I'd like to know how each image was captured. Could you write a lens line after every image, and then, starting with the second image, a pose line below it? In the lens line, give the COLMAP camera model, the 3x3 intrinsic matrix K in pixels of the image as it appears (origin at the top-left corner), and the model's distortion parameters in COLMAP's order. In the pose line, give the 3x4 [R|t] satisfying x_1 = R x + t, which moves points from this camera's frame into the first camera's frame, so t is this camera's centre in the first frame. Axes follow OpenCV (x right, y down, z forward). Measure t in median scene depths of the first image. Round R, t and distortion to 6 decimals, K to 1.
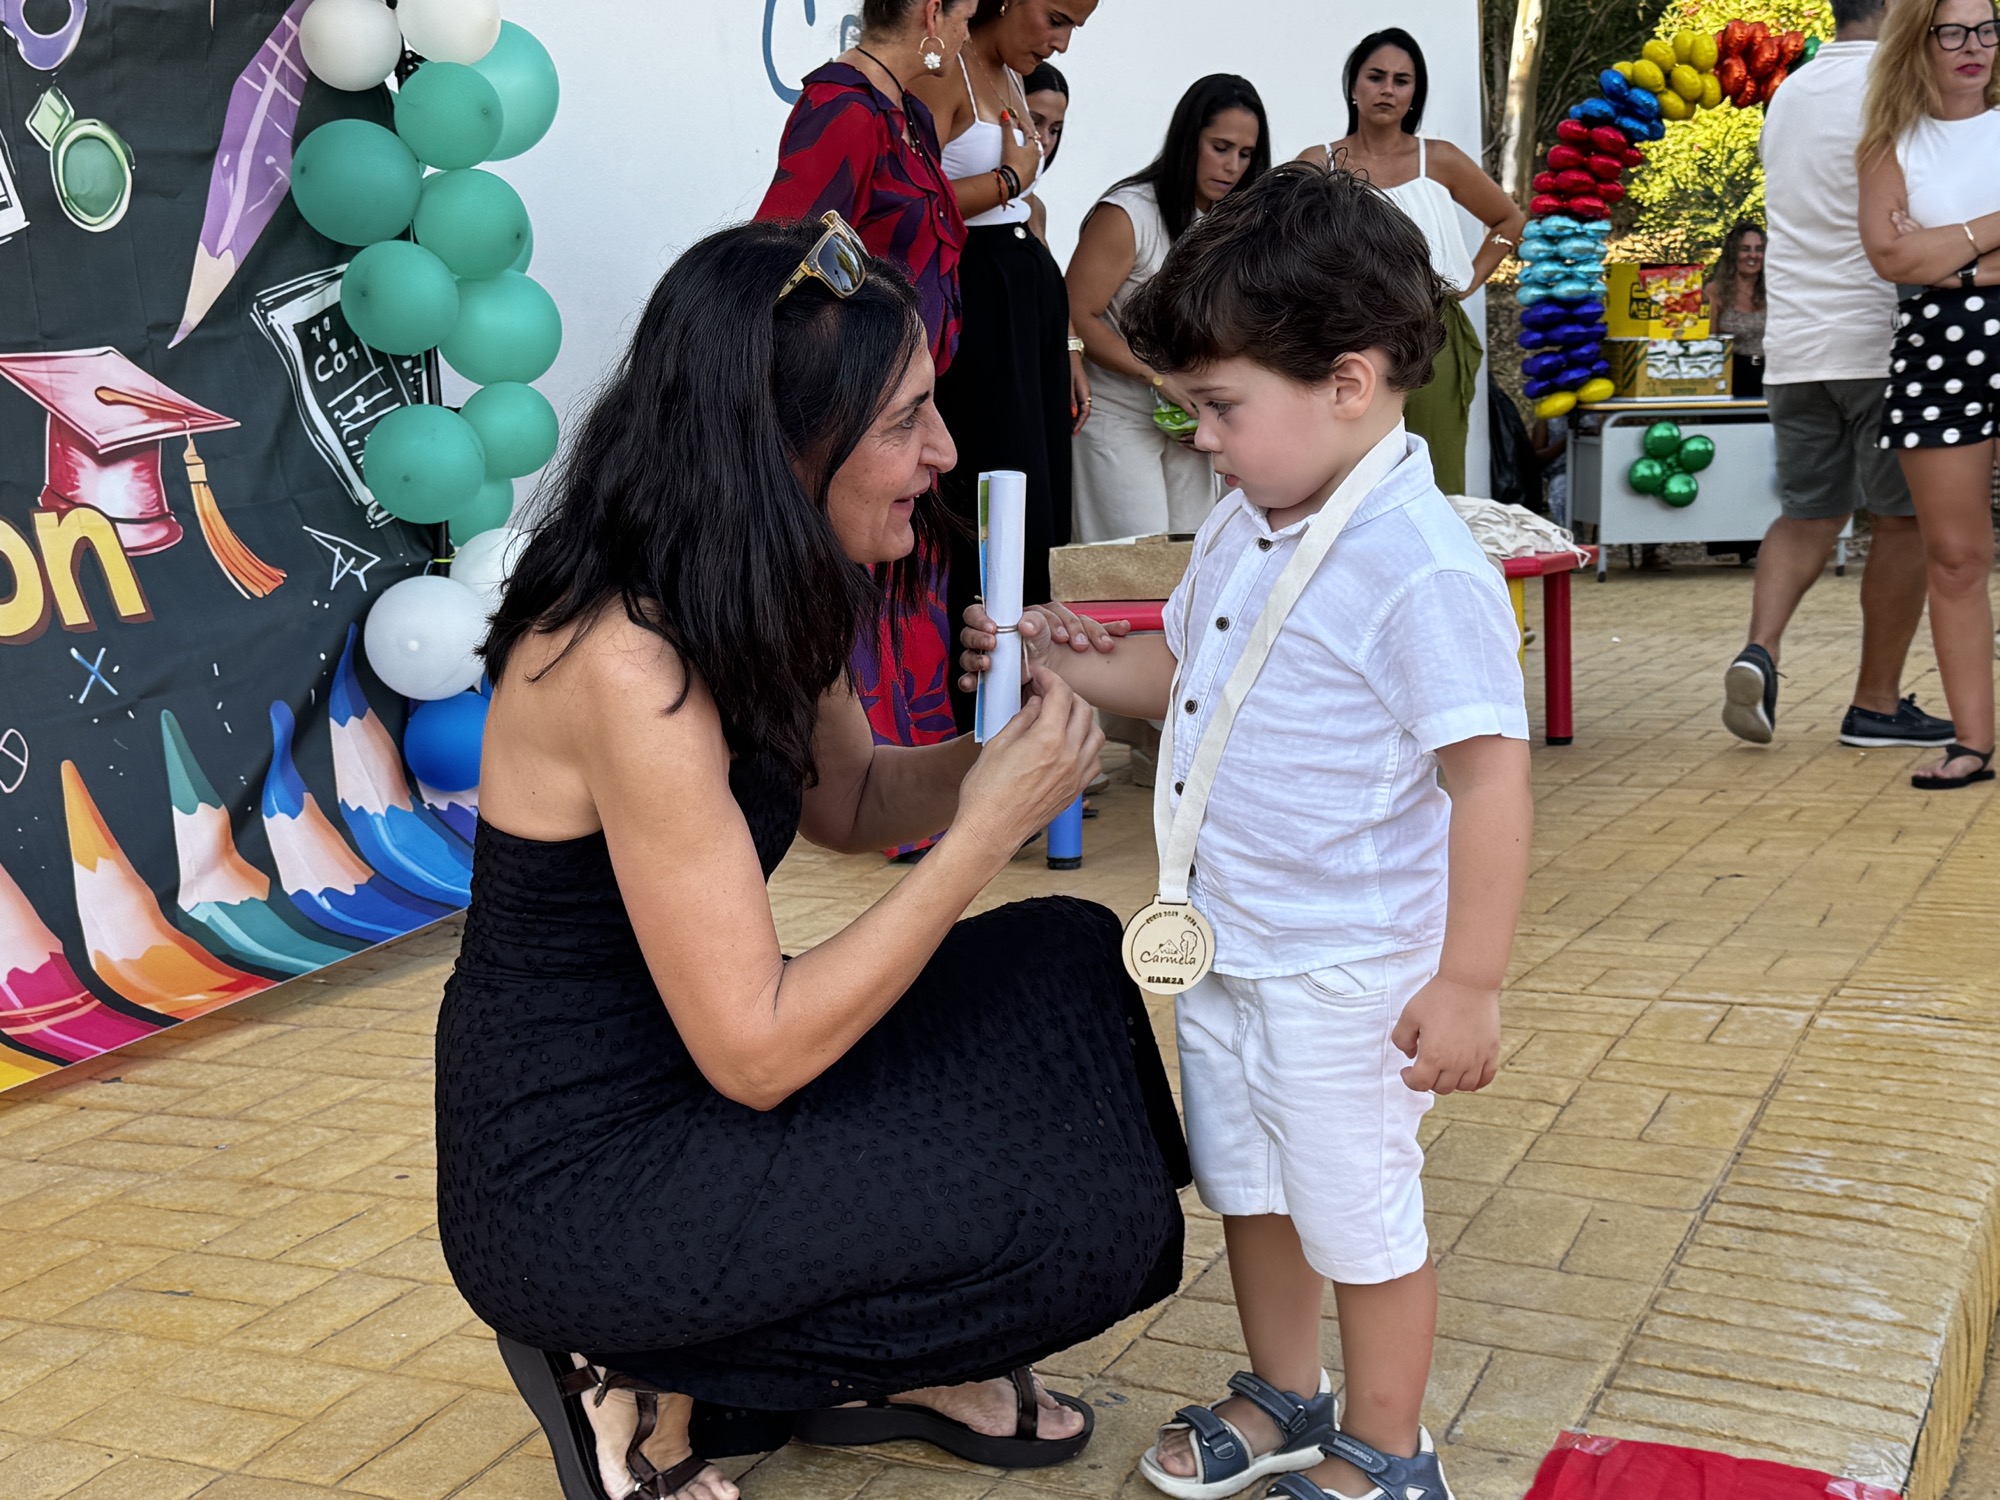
lens RADIAL K [[2737.0, 0, 1000.0], [0, 2737.0, 750.0], [0, 0, 1]] dist [0.213026, -0.490222]
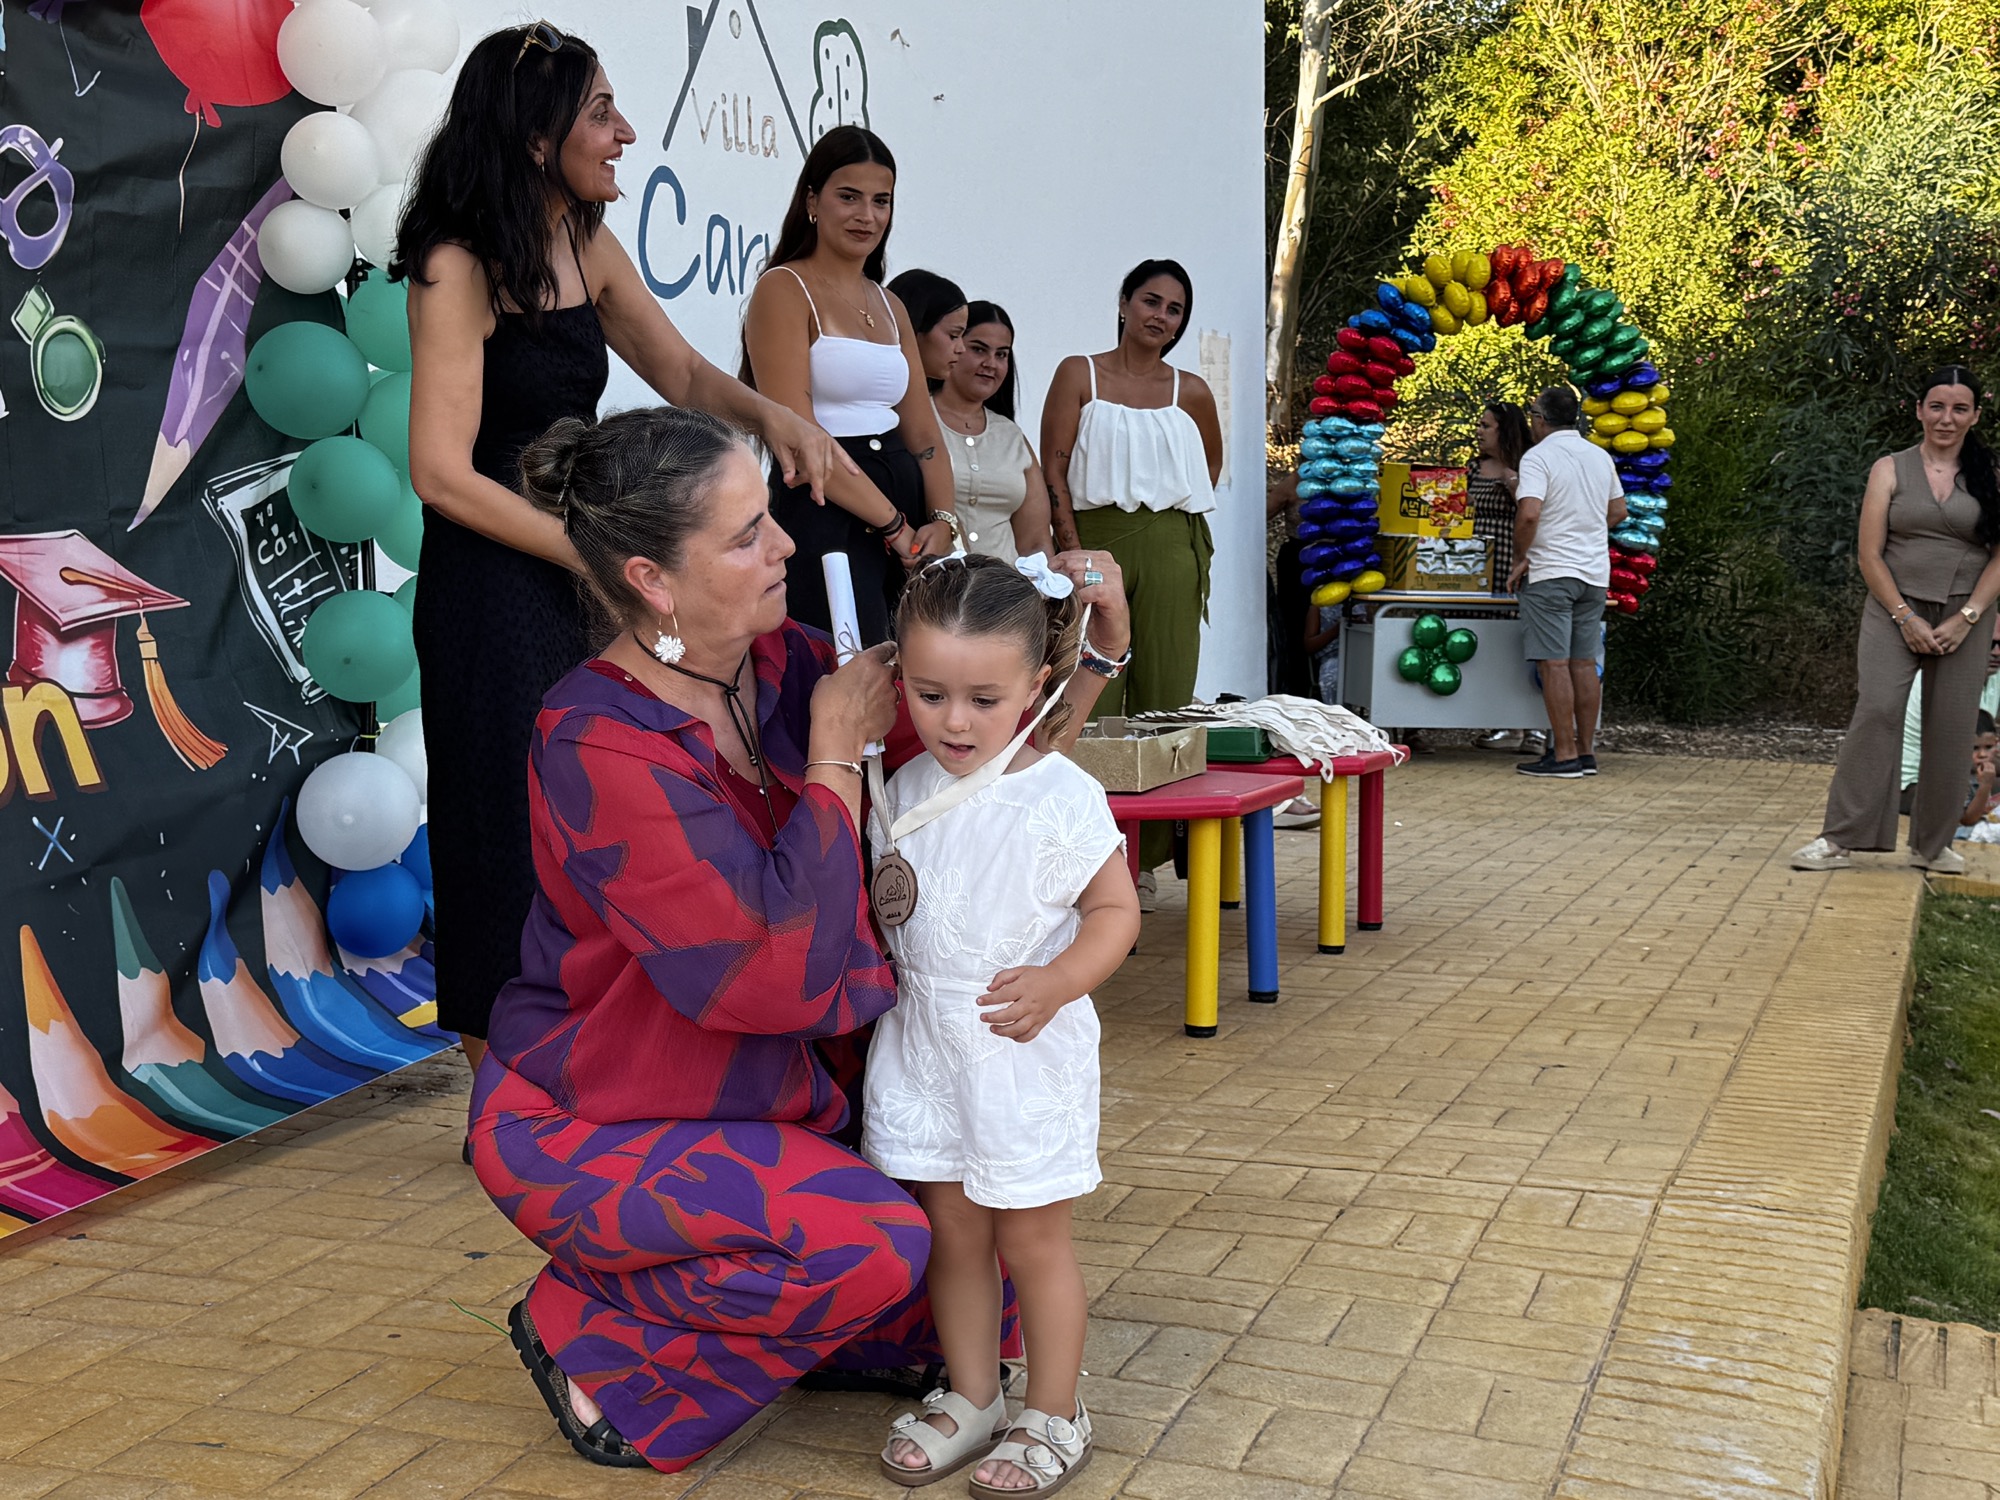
lens RADIAL K [[2737.0, 0, 1000.0], [0, 2737.0, 750.0], [0, 0, 1]] dist [0.213026, -0.490222]
pose [[0.994705, 0.034747, 0.096723, -0.072784], [-0.029596, 0.998092, -0.054184, -0.015431], [-0.098421, 0.051034, 0.993835, -0.075202]]
